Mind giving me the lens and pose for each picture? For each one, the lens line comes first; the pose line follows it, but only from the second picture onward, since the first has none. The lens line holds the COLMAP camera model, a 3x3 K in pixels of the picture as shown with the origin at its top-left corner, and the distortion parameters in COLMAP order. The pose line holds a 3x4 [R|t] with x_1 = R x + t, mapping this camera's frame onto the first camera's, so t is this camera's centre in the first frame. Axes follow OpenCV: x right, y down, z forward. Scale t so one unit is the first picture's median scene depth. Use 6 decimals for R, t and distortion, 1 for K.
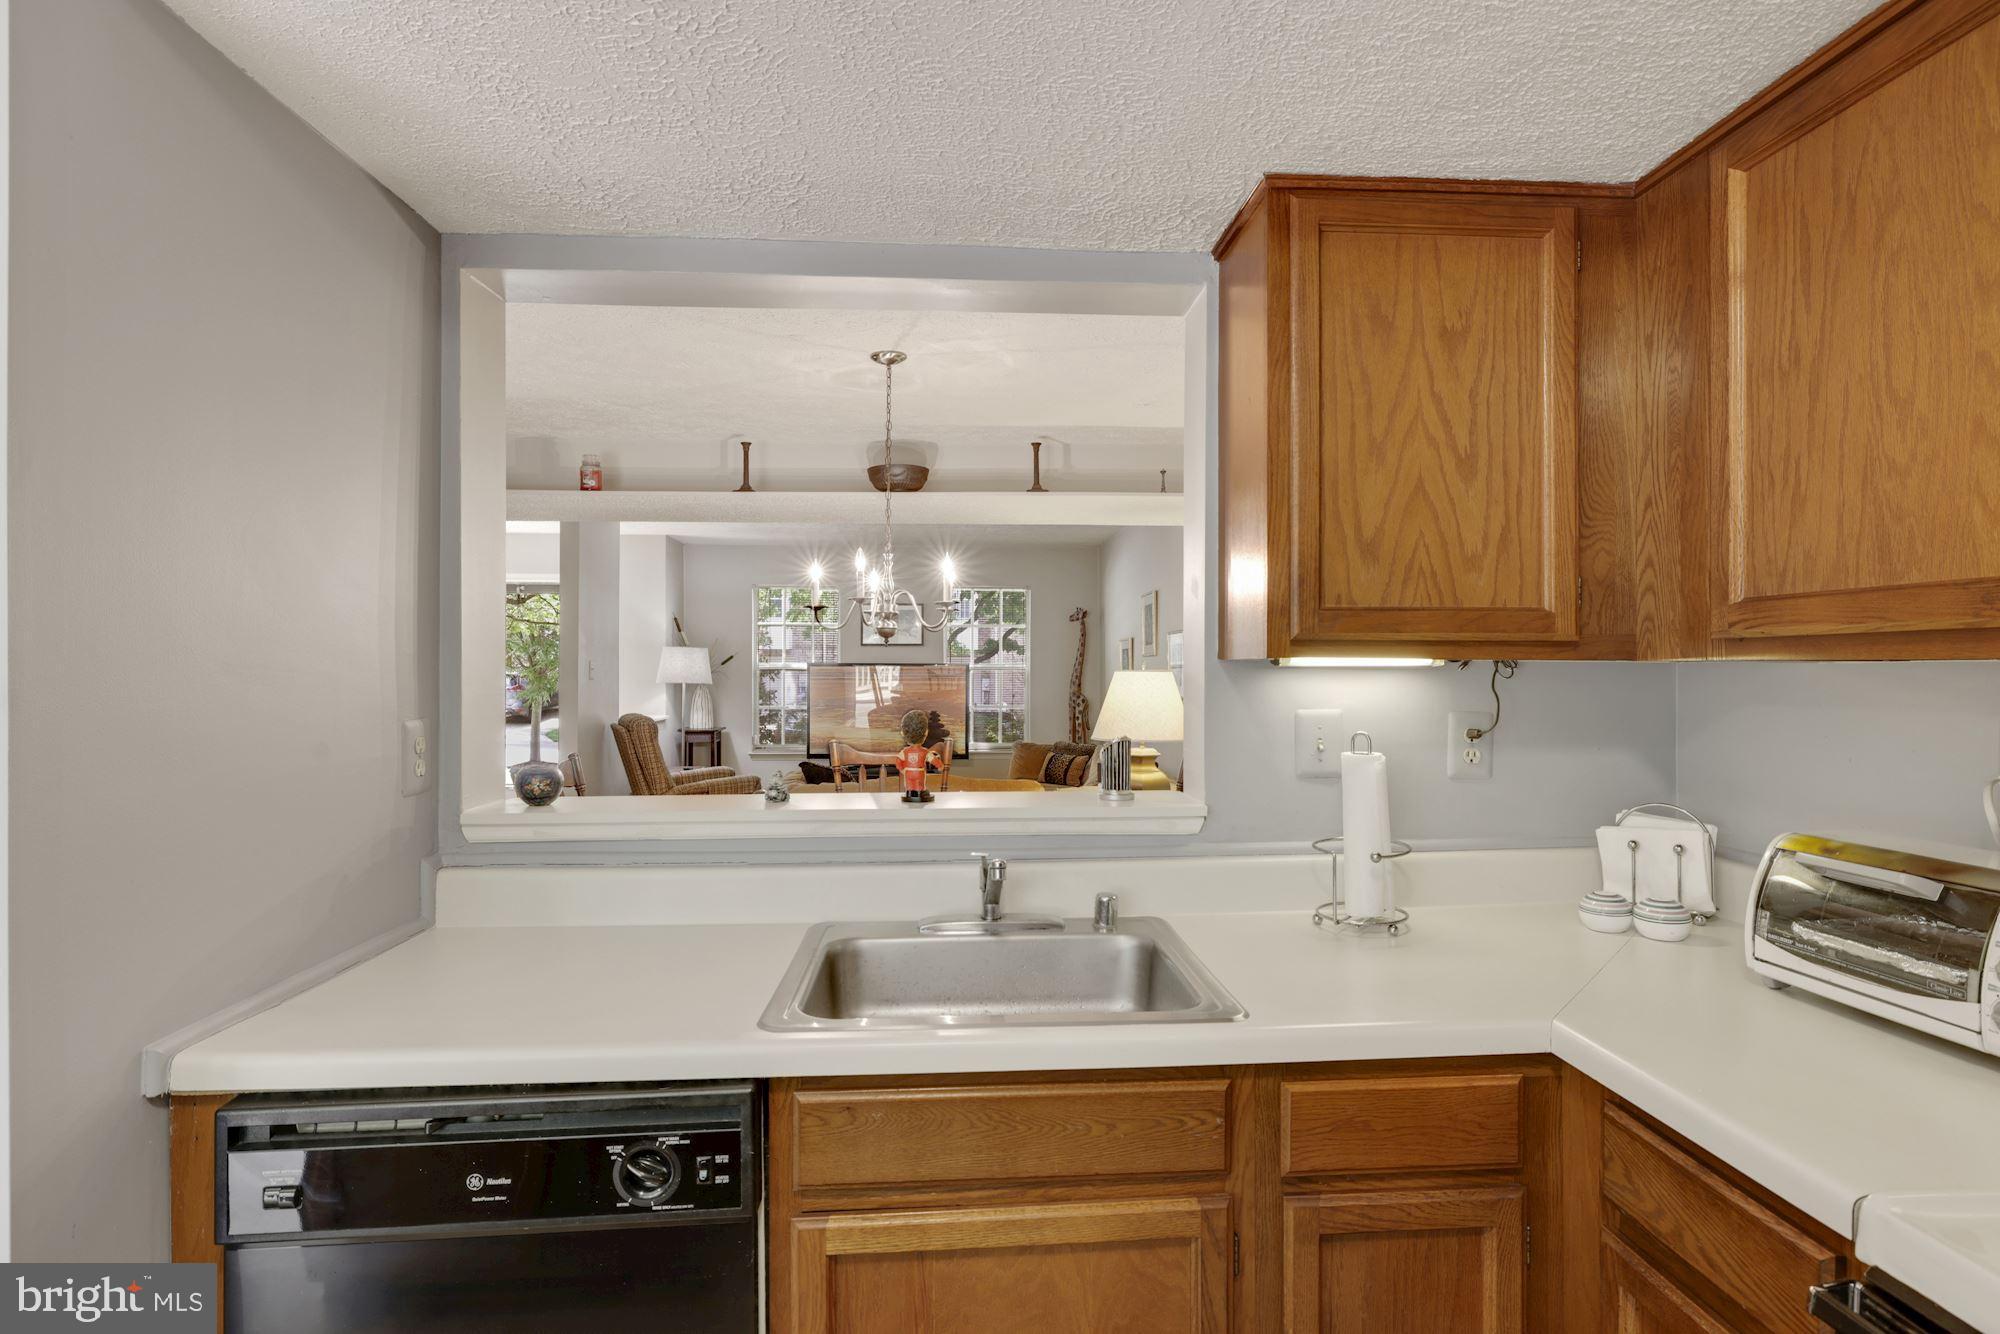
lens RADIAL K [[1031.9, 0, 1001.1], [0, 1031.9, 667.0], [0, 0, 1]] dist [-0.004801, -0.000795]
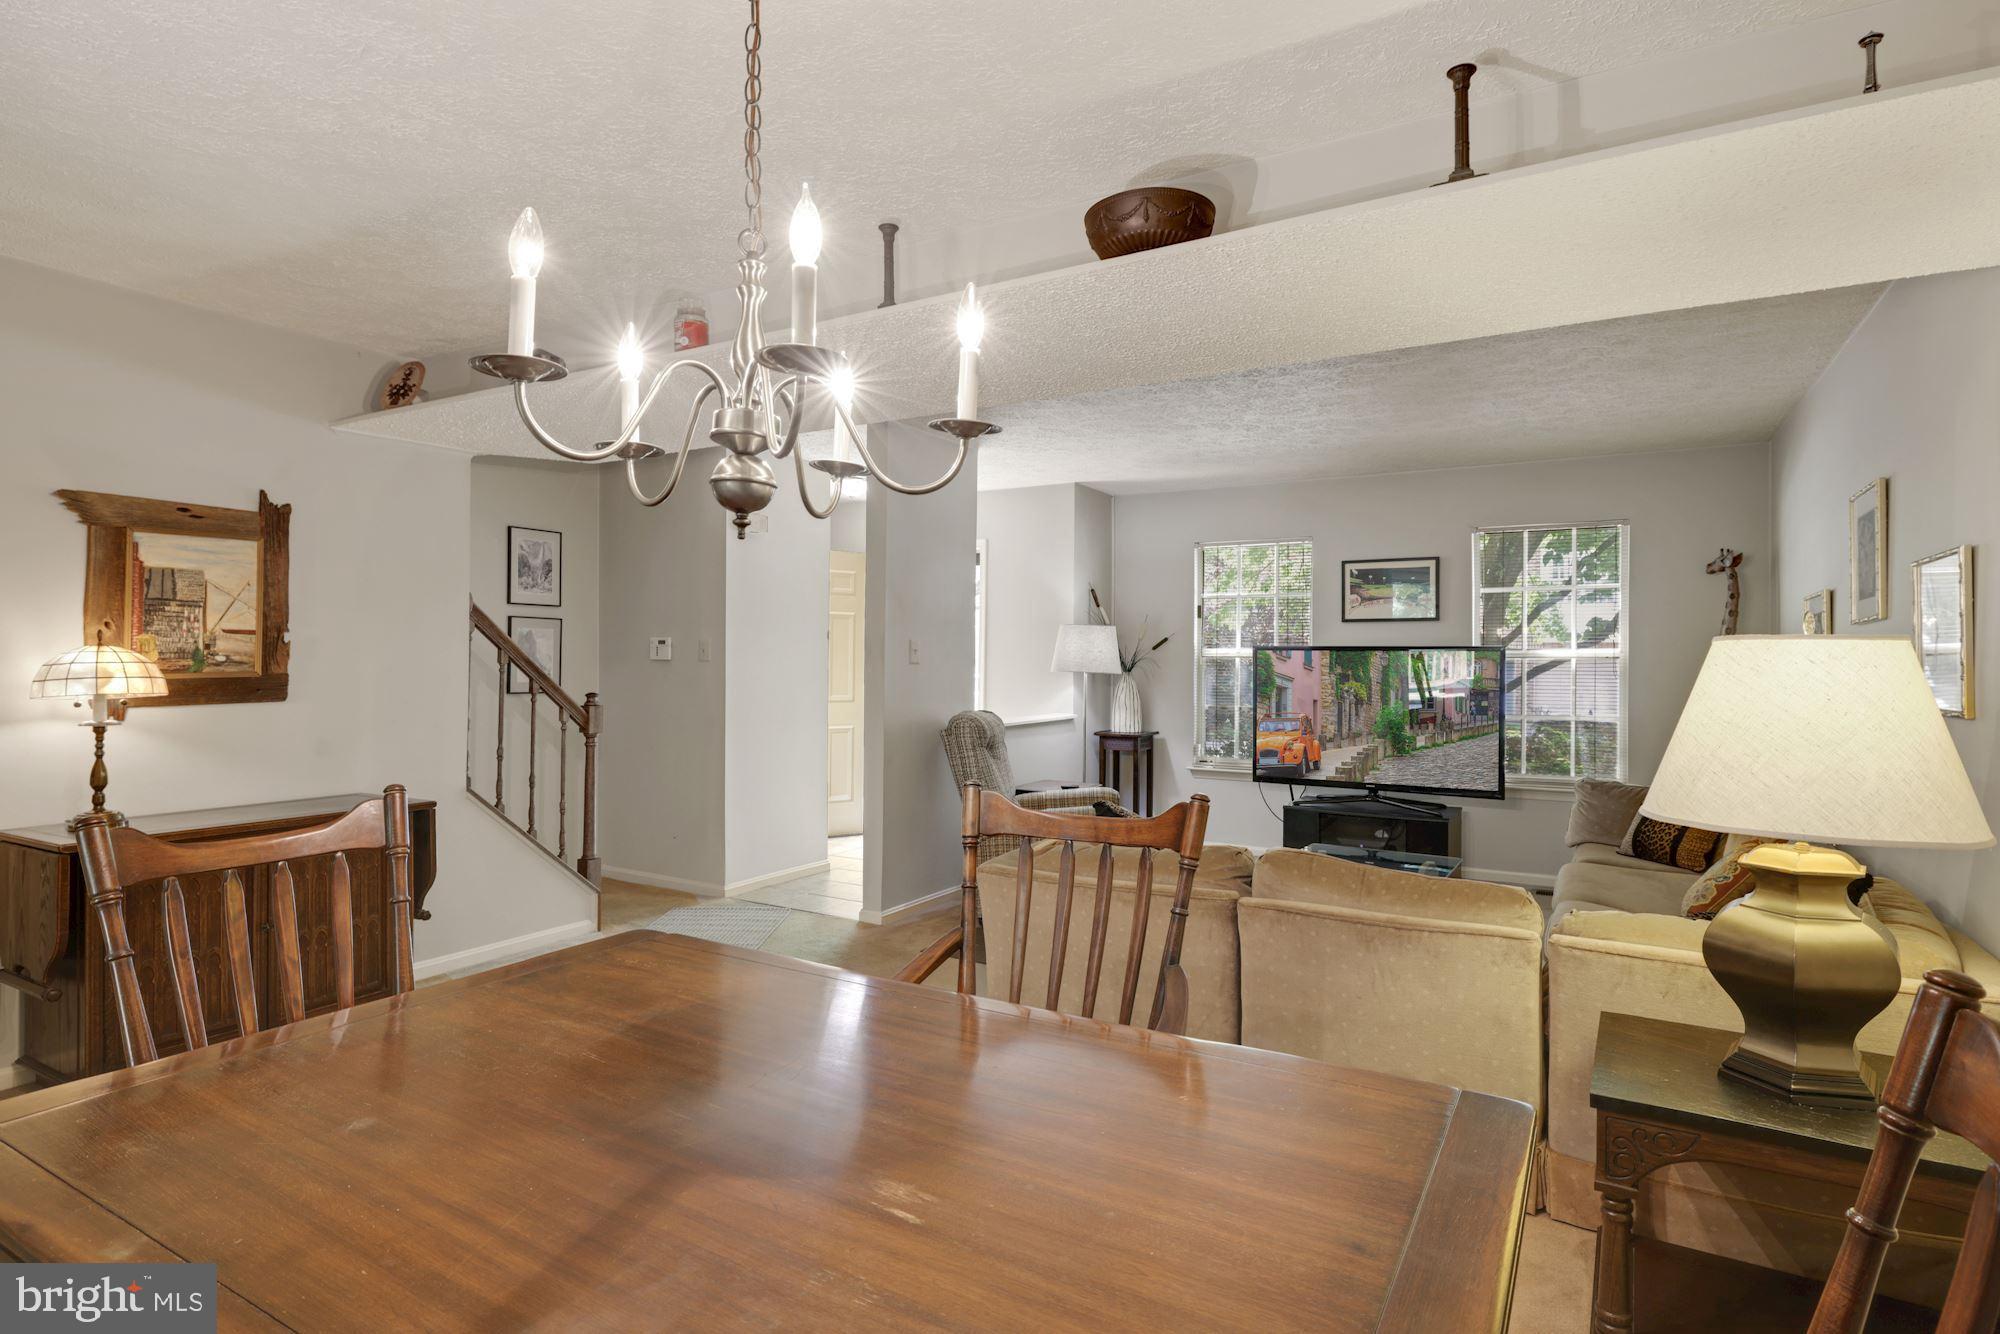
lens RADIAL K [[1031.9, 0, 1006.8], [0, 1031.9, 659.9], [0, 0, 1]] dist [-0.004801, -0.000795]
pose [[0.834904, 0.004720, -0.550375, 0.060902], [-0.007919, 0.999963, -0.003437, 0.009657], [0.550338, 0.007228, 0.834911, 0.322444]]
